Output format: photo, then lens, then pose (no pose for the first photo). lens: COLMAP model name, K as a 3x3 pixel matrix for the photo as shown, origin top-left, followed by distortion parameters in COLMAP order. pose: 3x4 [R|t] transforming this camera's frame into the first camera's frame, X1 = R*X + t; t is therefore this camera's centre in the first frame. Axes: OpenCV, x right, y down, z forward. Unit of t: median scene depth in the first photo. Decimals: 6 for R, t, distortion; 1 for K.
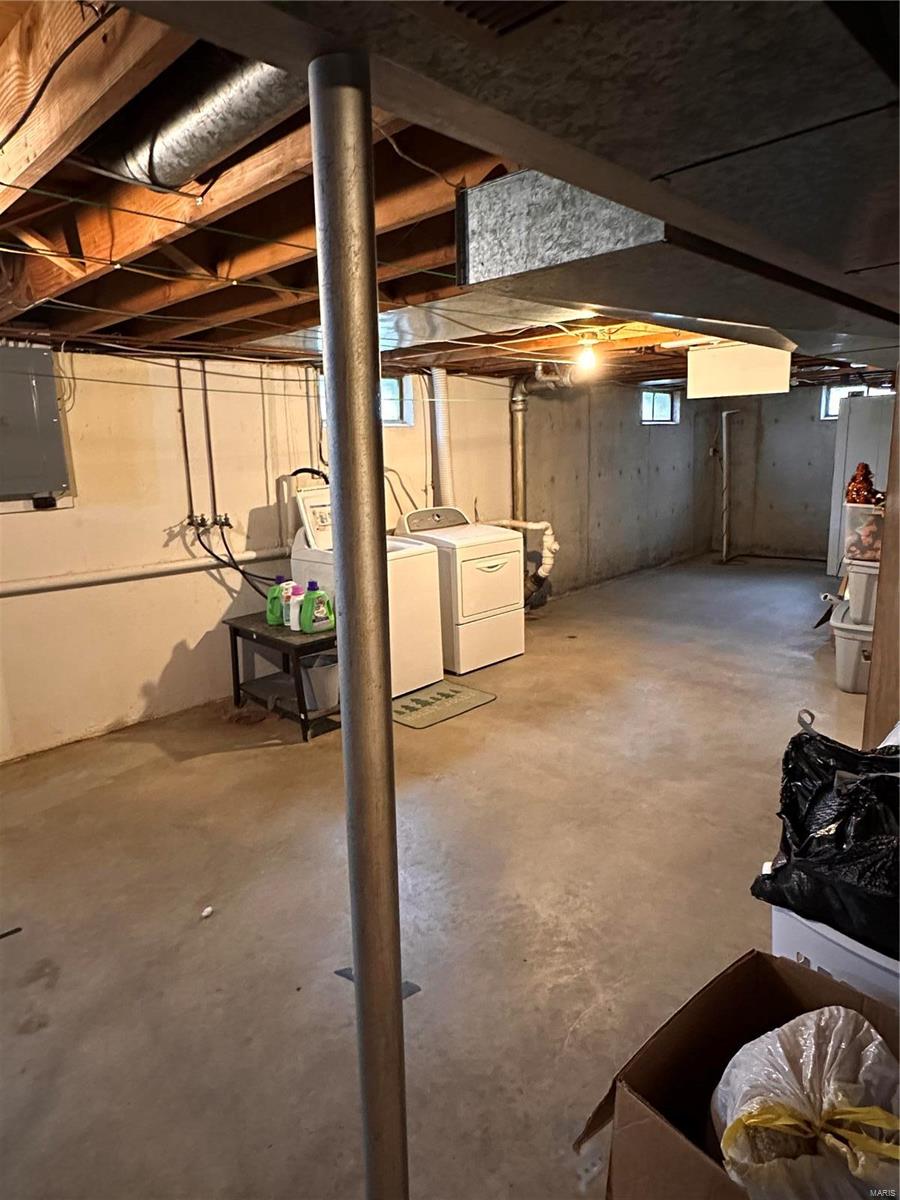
lens RADIAL K [[721.9, 0, 429.1], [0, 721.9, 590.4], [0, 0, 1]] dist [-0.002122, -0.000164]
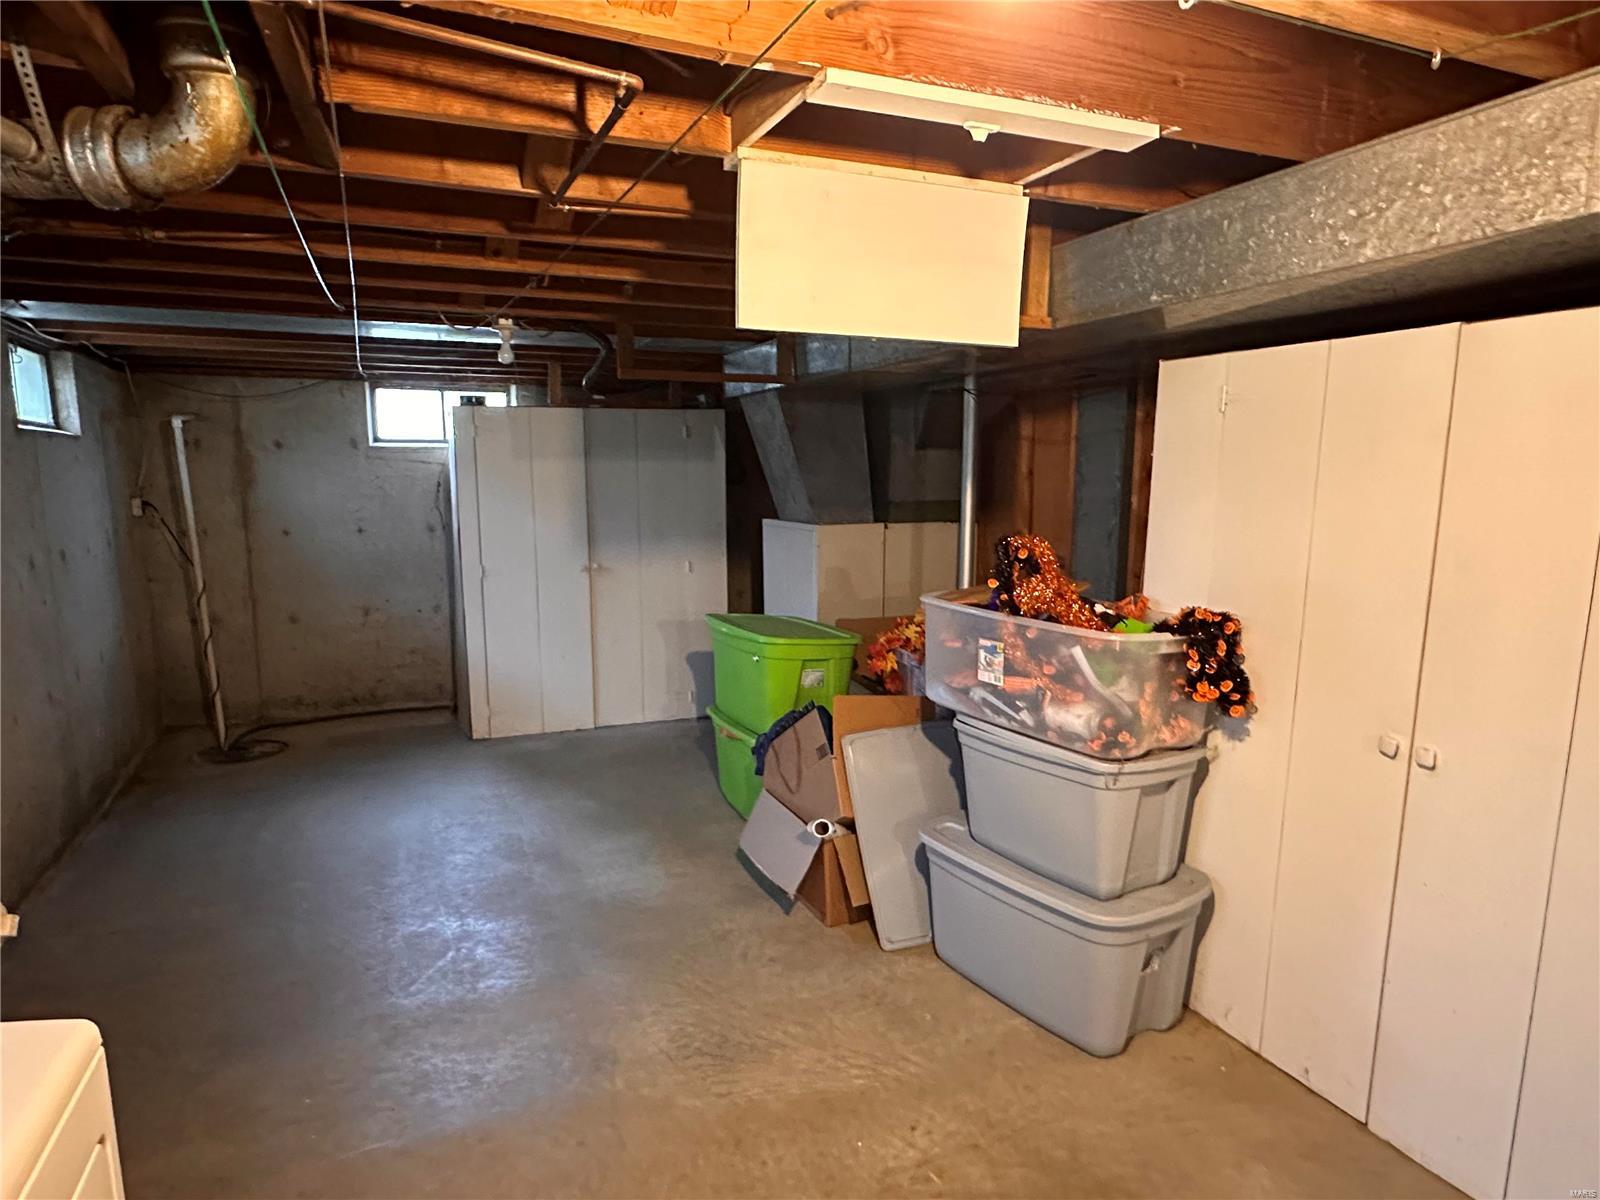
lens RADIAL K [[962.5, 0, 786.1], [0, 962.5, 629.2], [0, 0, 1]] dist [-0.002122, -0.000164]
pose [[0.376233, -0.116758, 0.919139, 0.000520], [0.173524, 0.983354, 0.053886, -0.091533], [-0.910131, 0.139219, 0.390230, 0.469500]]
